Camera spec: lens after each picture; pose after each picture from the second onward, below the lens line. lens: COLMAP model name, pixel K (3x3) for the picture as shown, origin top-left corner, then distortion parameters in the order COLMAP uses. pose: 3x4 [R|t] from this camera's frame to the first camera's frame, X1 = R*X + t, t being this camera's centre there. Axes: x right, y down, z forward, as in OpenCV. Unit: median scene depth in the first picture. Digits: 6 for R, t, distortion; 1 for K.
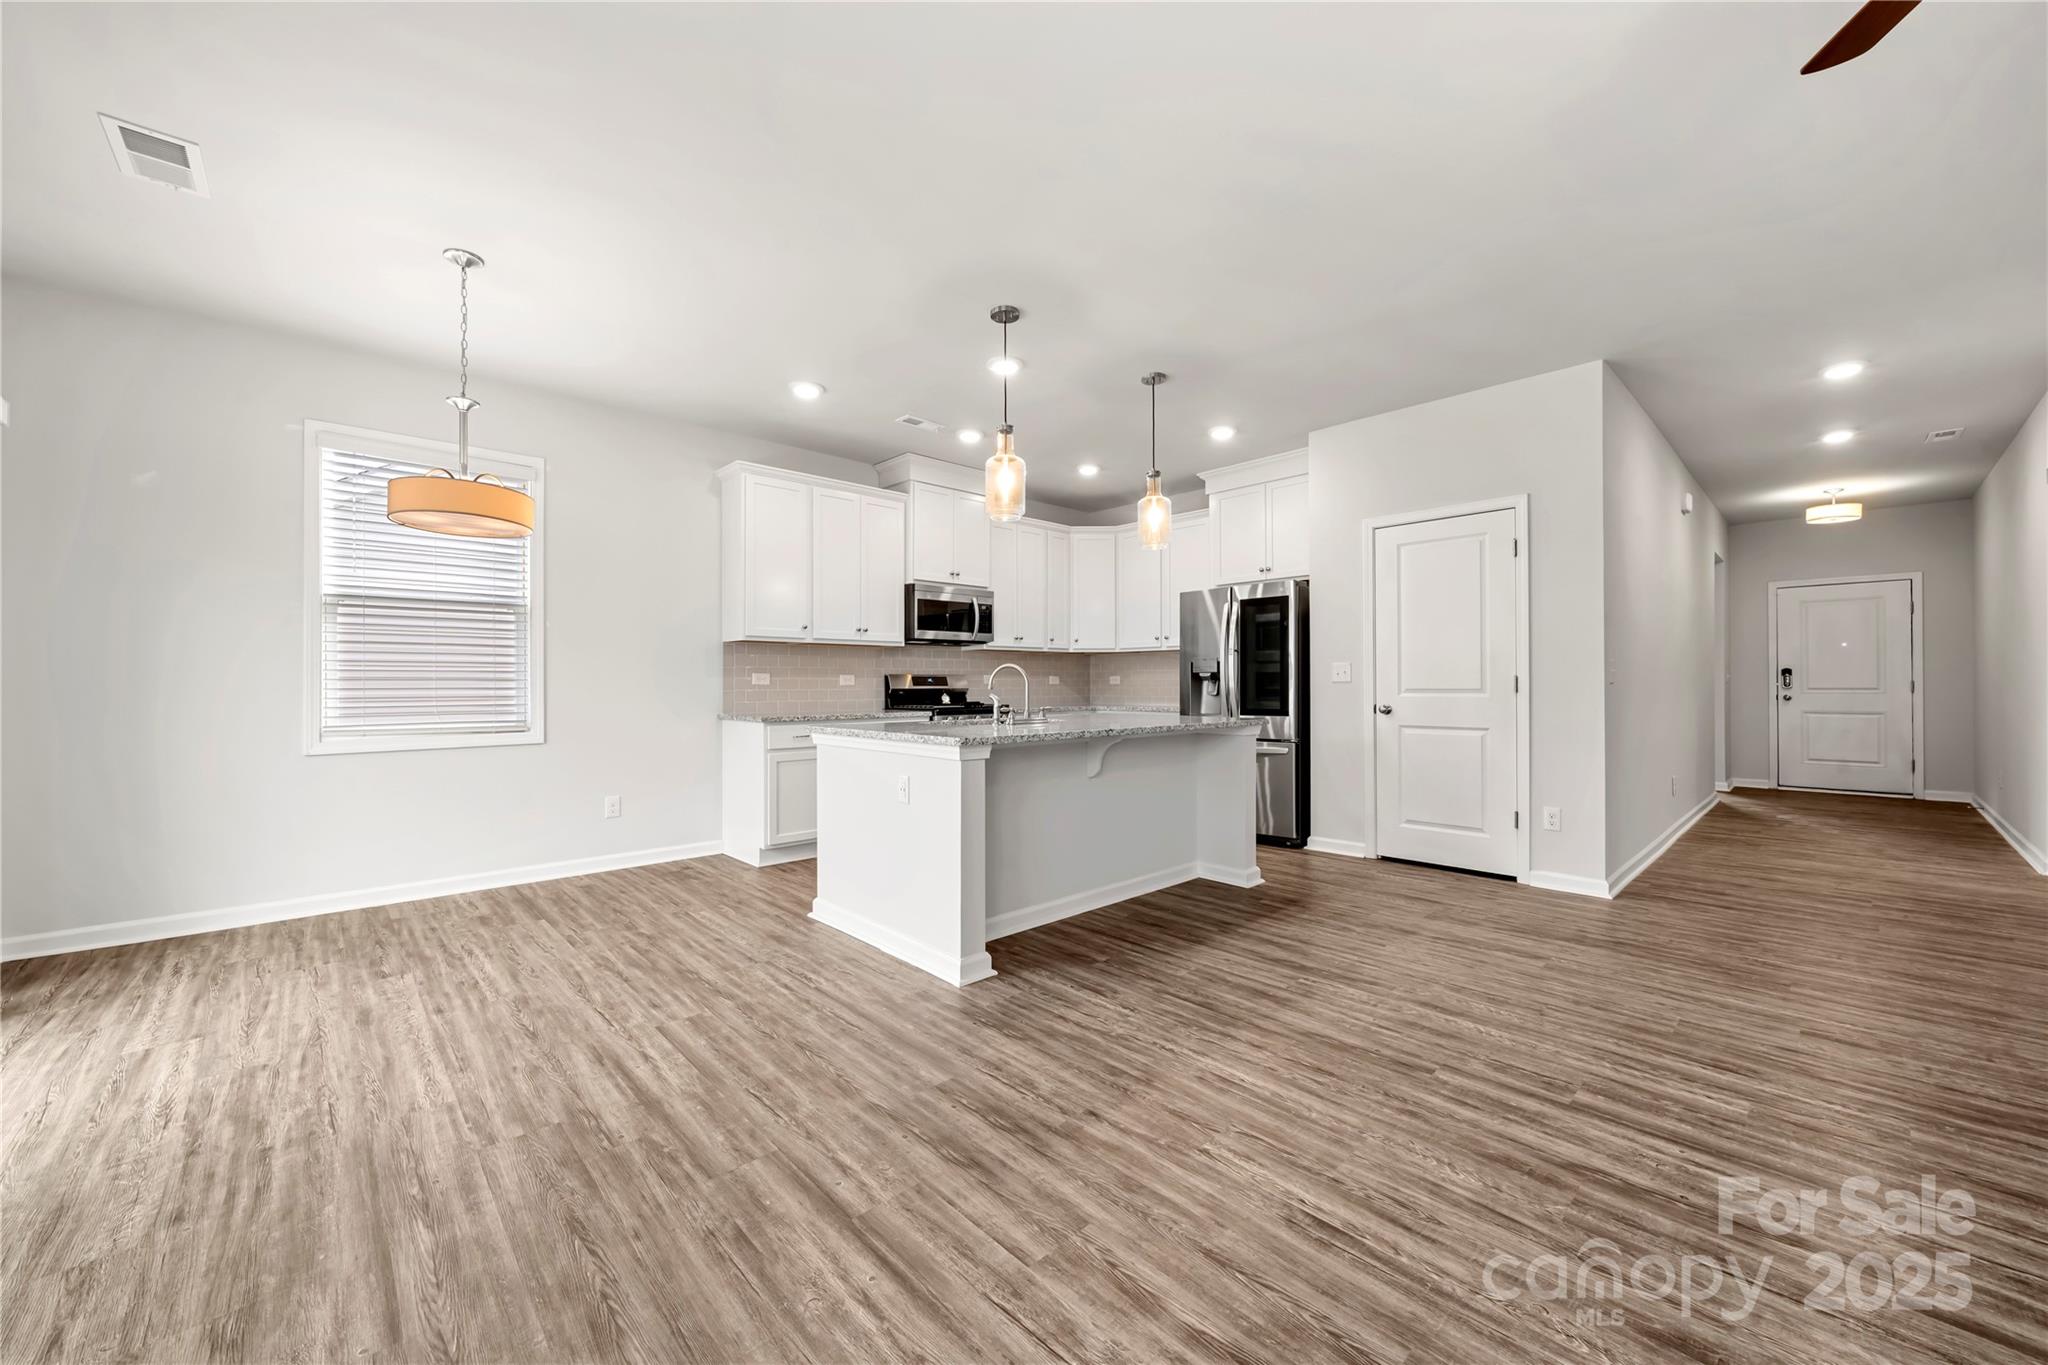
lens RADIAL K [[777.8, 0, 1024.0], [0, 777.8, 682.5], [0, 0, 1]] dist [-0.000634, -0.000140]
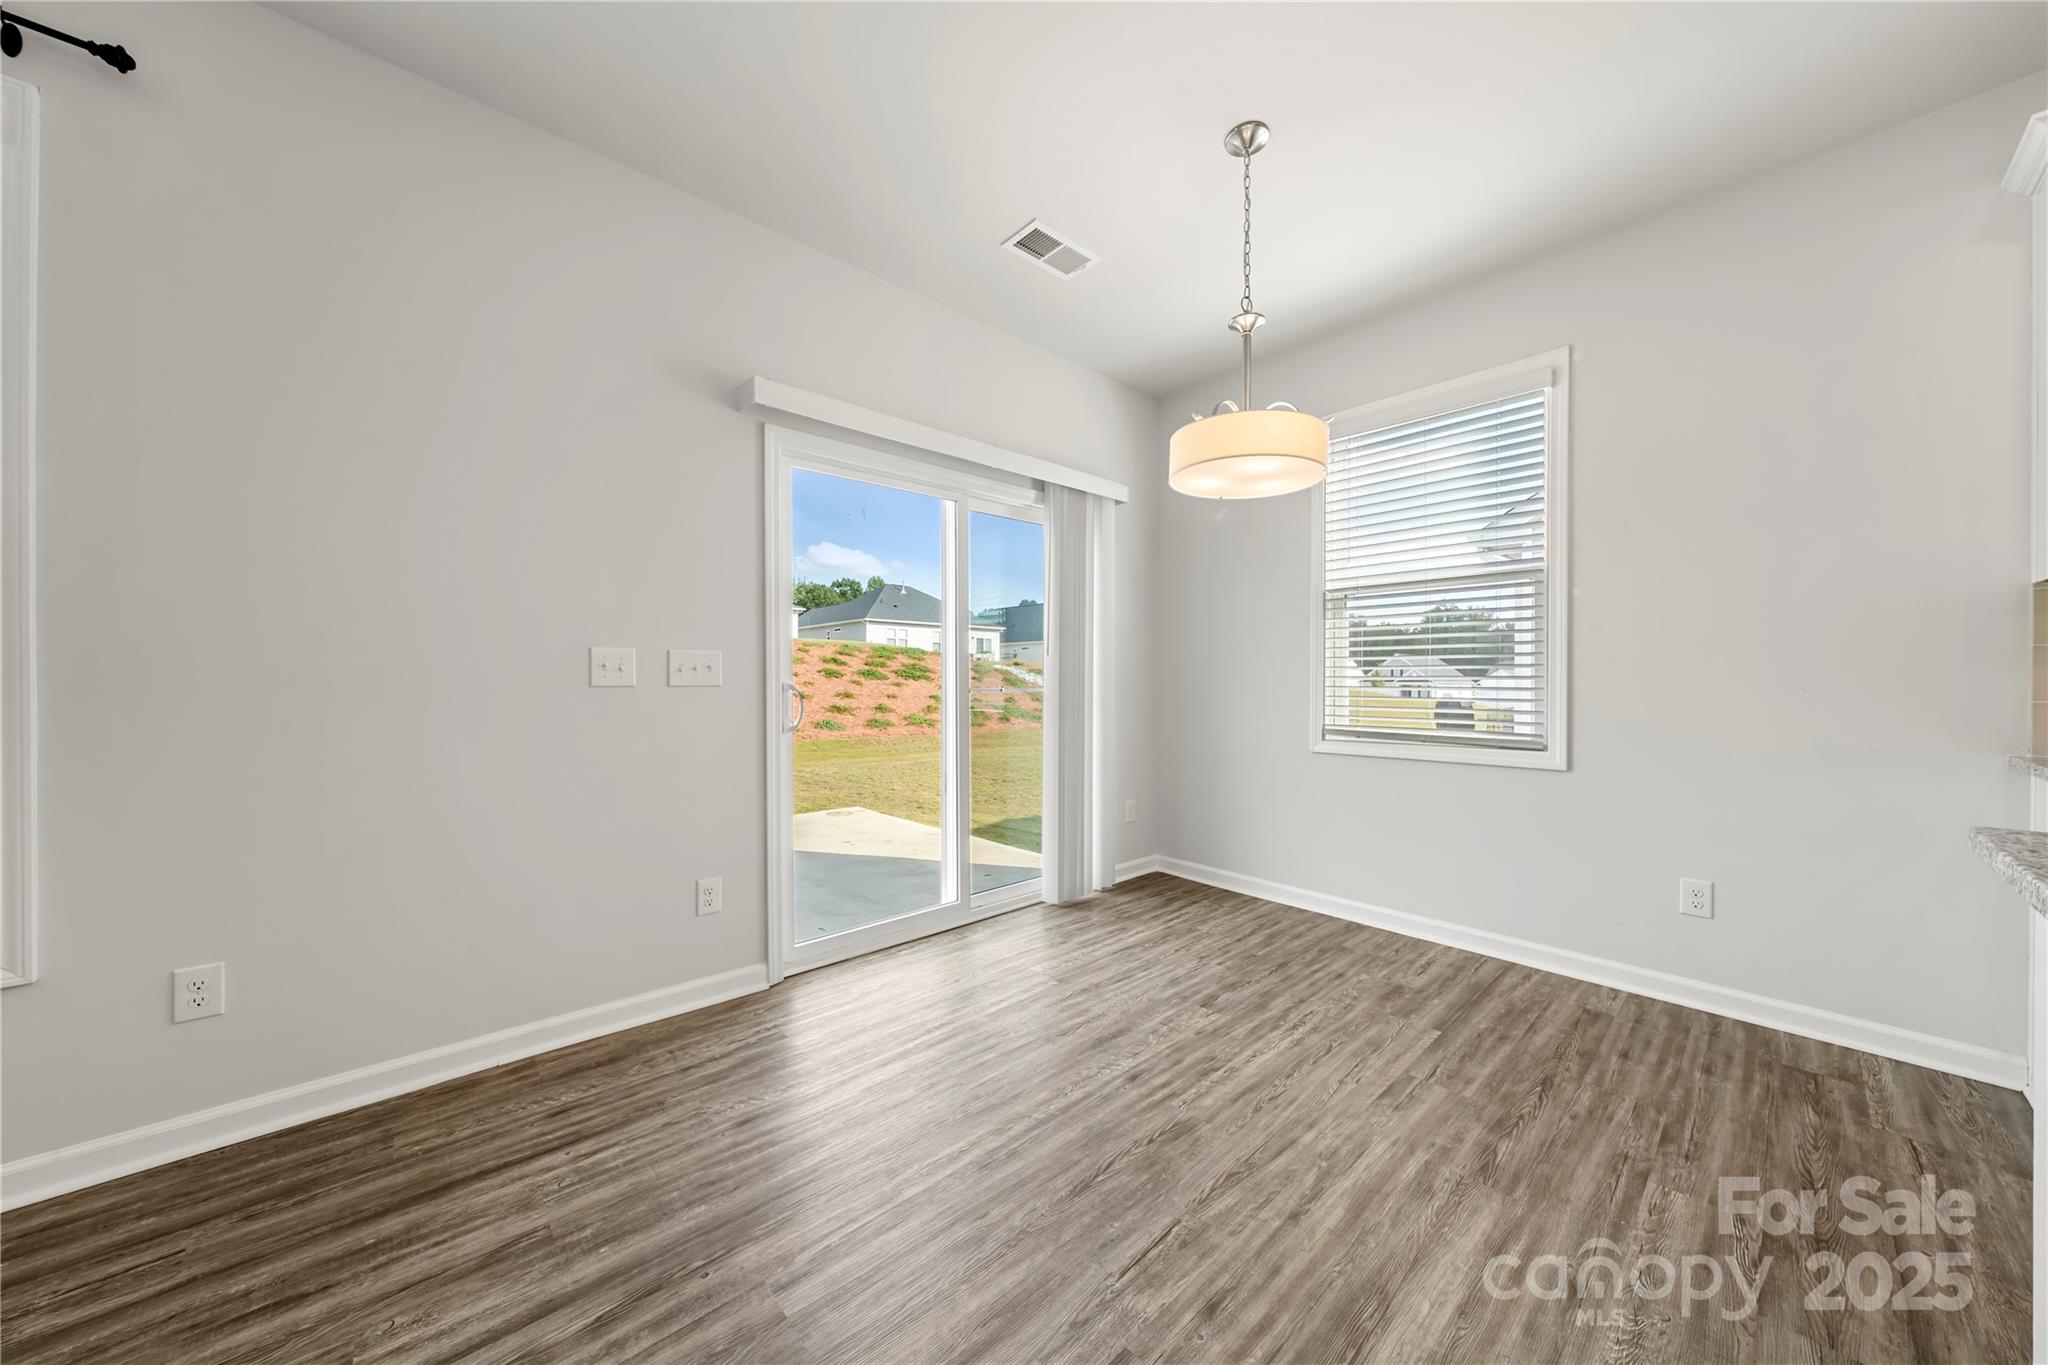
lens RADIAL K [[694.6, 0, 1020.4], [0, 694.6, 678.0], [0, 0, 1]] dist [-0.001670, -0.000110]
pose [[-0.020959, 0.000908, -0.999780, -0.012439], [-0.002433, 0.999997, 0.000960, -0.002728], [0.999777, 0.002452, -0.020956, 0.921465]]
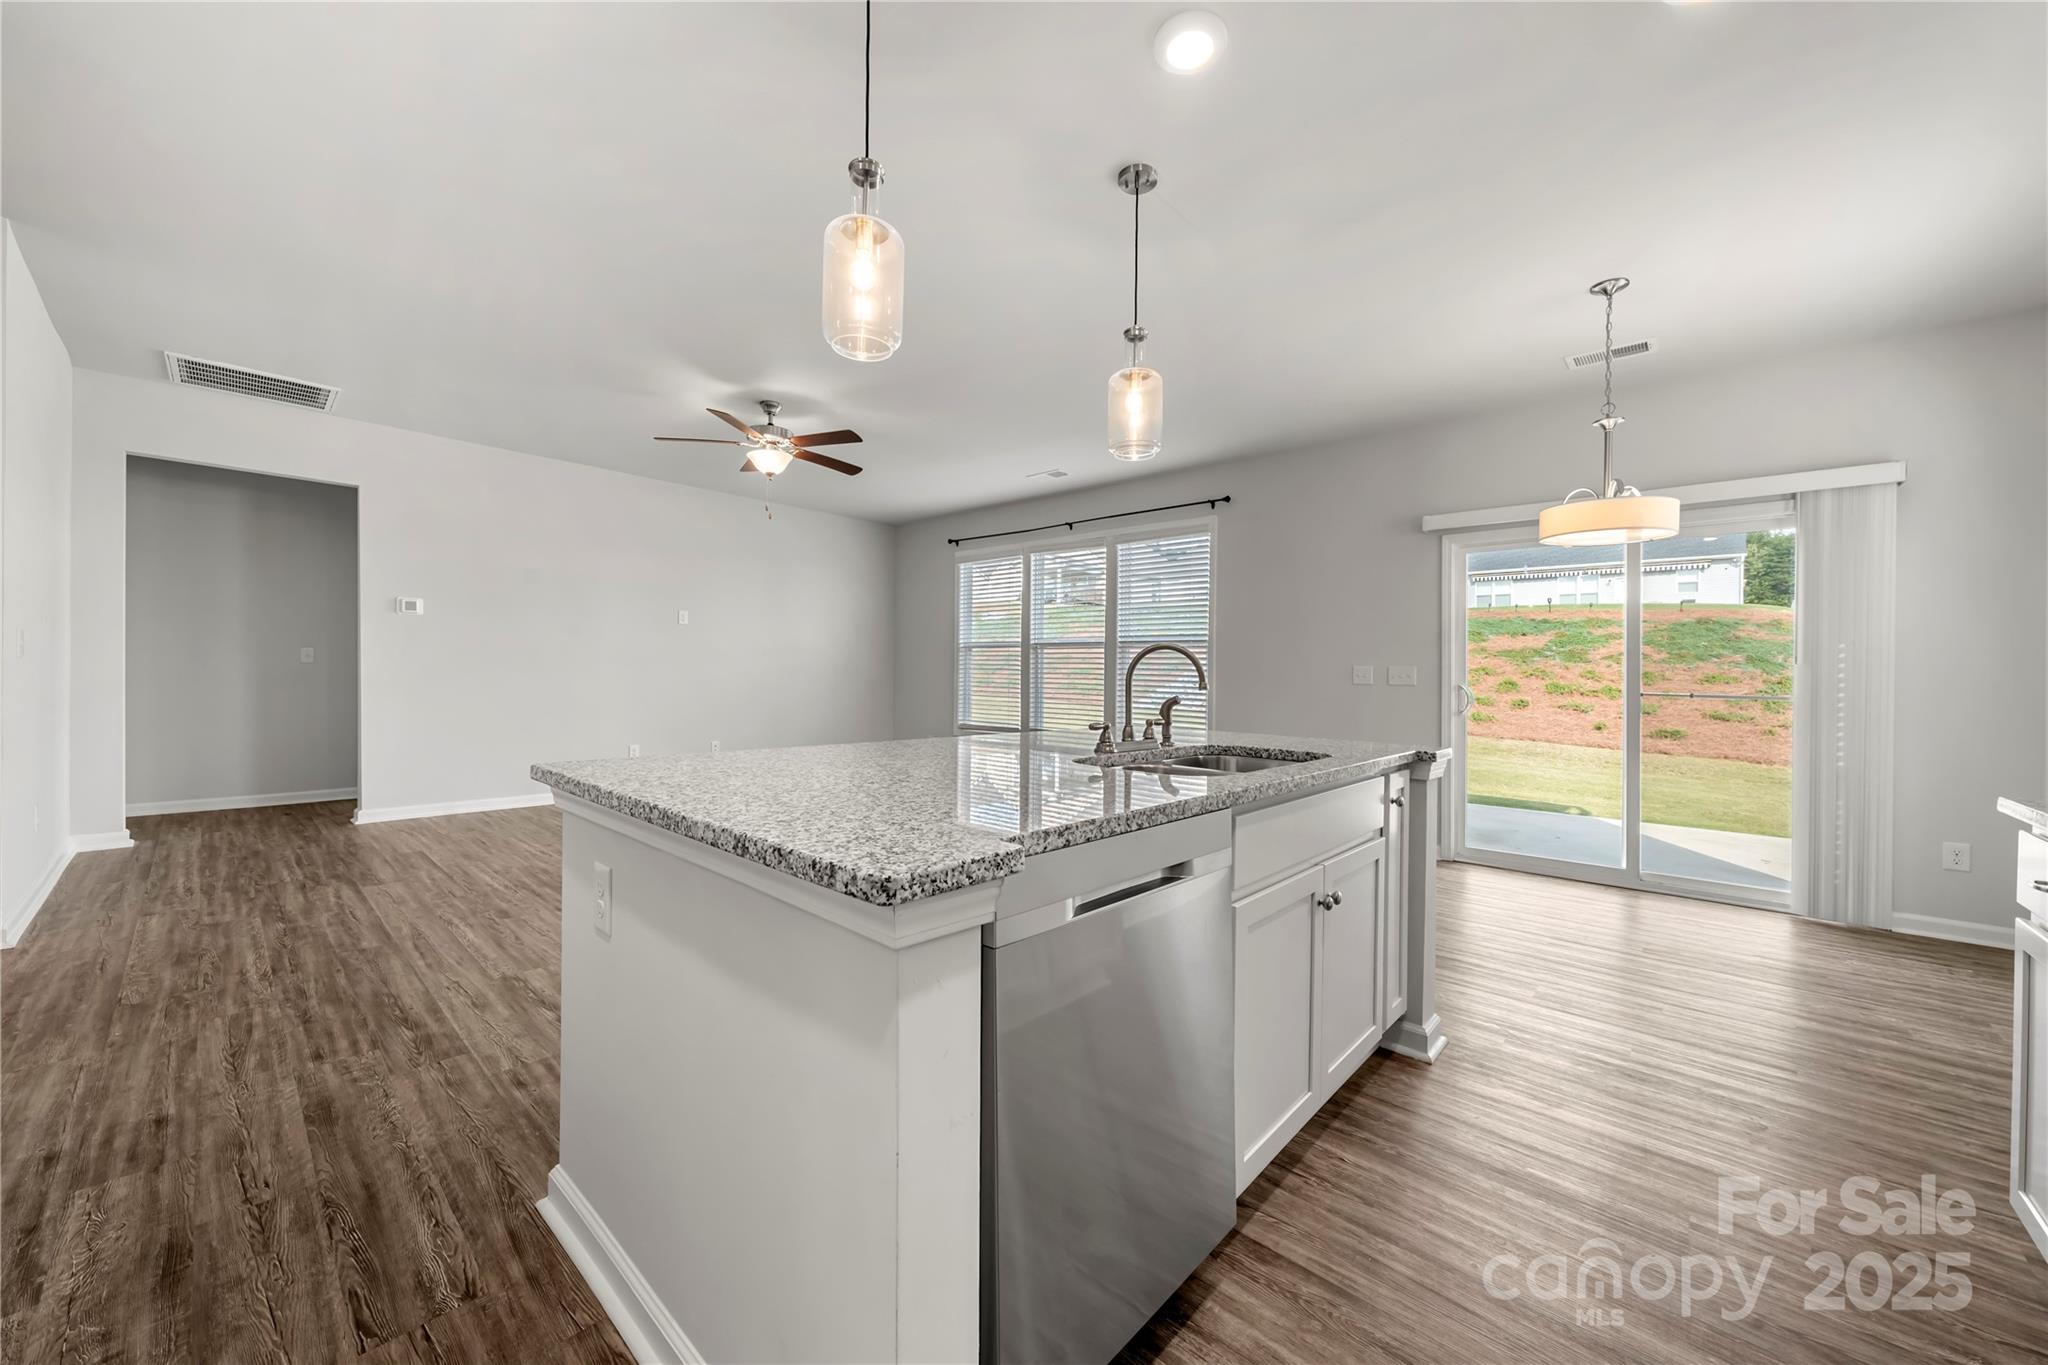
lens RADIAL K [[751.8, 0, 1029.4], [0, 751.8, 685.8], [0, 0, 1]] dist [-0.002041, -0.000442]
pose [[-0.996409, -0.016426, -0.083056, 0.185036], [-0.017682, 0.999740, 0.014409, 0.000147], [0.082798, 0.015826, -0.996441, 2.300310]]
